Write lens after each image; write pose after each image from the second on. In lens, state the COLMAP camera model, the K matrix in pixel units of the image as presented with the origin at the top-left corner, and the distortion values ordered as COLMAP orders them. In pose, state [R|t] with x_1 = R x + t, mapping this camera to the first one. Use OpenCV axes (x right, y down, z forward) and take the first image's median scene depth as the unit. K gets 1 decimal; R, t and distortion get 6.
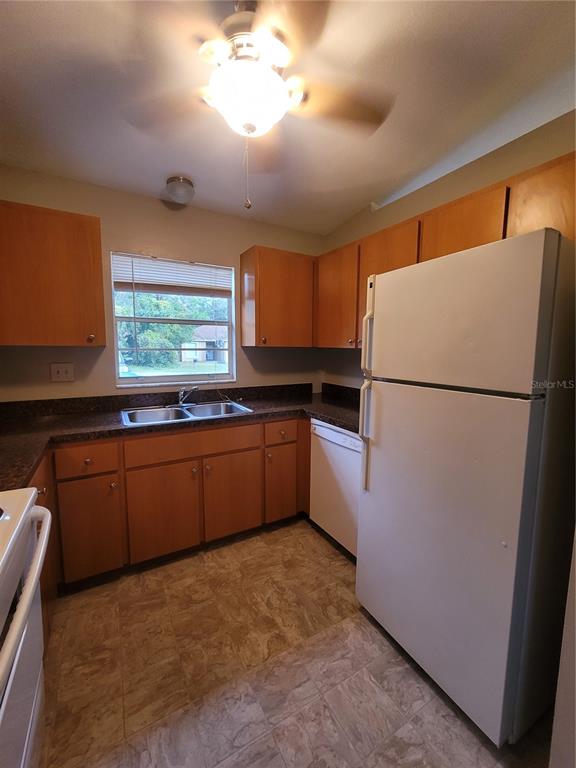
lens RADIAL K [[314.8, 0, 284.9], [0, 314.8, 380.7], [0, 0, 1]] dist [-0.004722, 0.001272]
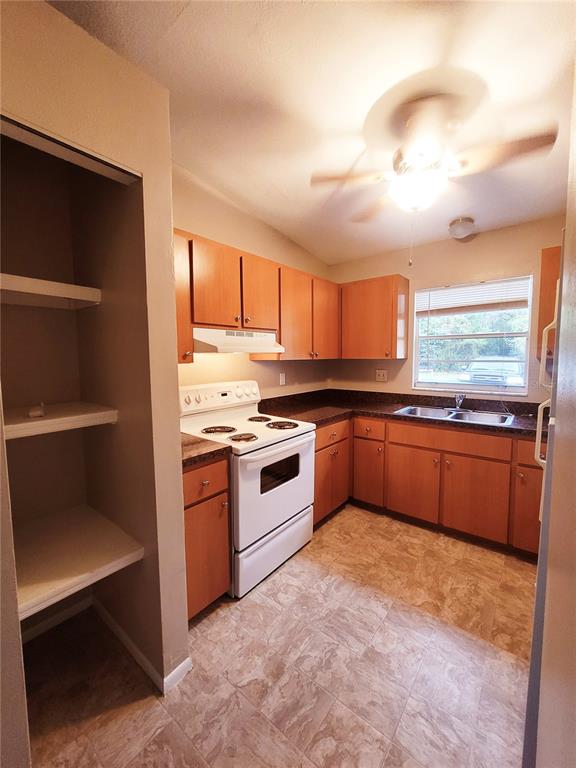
lens RADIAL K [[314.8, 0, 288.1], [0, 314.8, 380.5], [0, 0, 1]] dist [-0.004722, 0.001272]
pose [[0.366094, 0.063934, -0.928379, 0.667871], [-0.089936, 0.995398, 0.033085, -0.012766], [0.926222, 0.071383, 0.370159, -0.008604]]
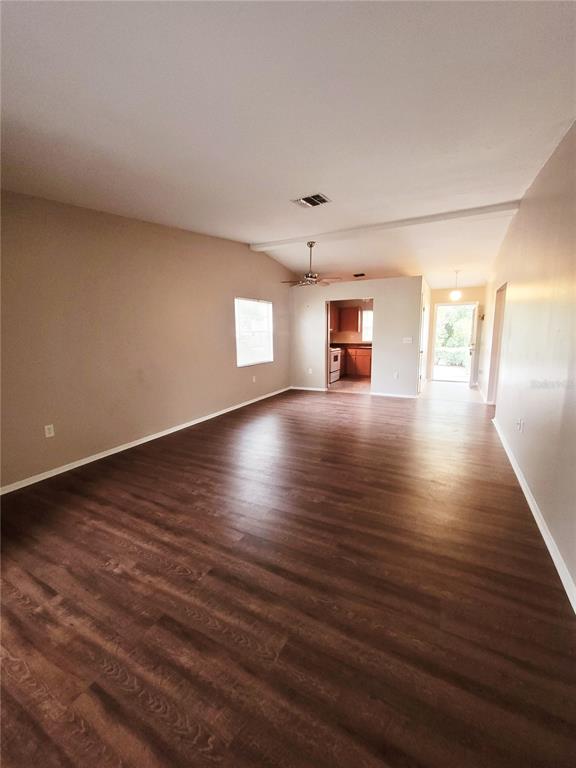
lens RADIAL K [[314.8, 0, 285.2], [0, 314.8, 383.1], [0, 0, 1]] dist [-0.004722, 0.001272]
pose [[0.542768, 0.121197, -0.831093, 3.340550], [-0.073088, 0.992596, 0.097016, 0.327151], [0.836697, 0.008085, 0.547607, -2.953427]]
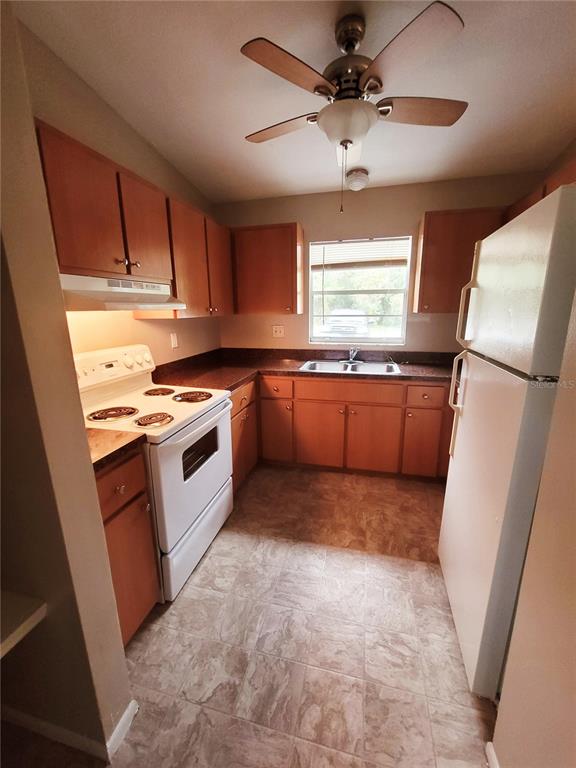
lens RADIAL K [[314.8, 0, 287.1], [0, 314.8, 380.2], [0, 0, 1]] dist [-0.004722, 0.001272]
pose [[0.718744, 0.141199, -0.680786, 0.456239], [-0.057496, 0.987878, 0.144190, -0.018417], [0.692893, -0.064494, 0.718150, -0.093110]]
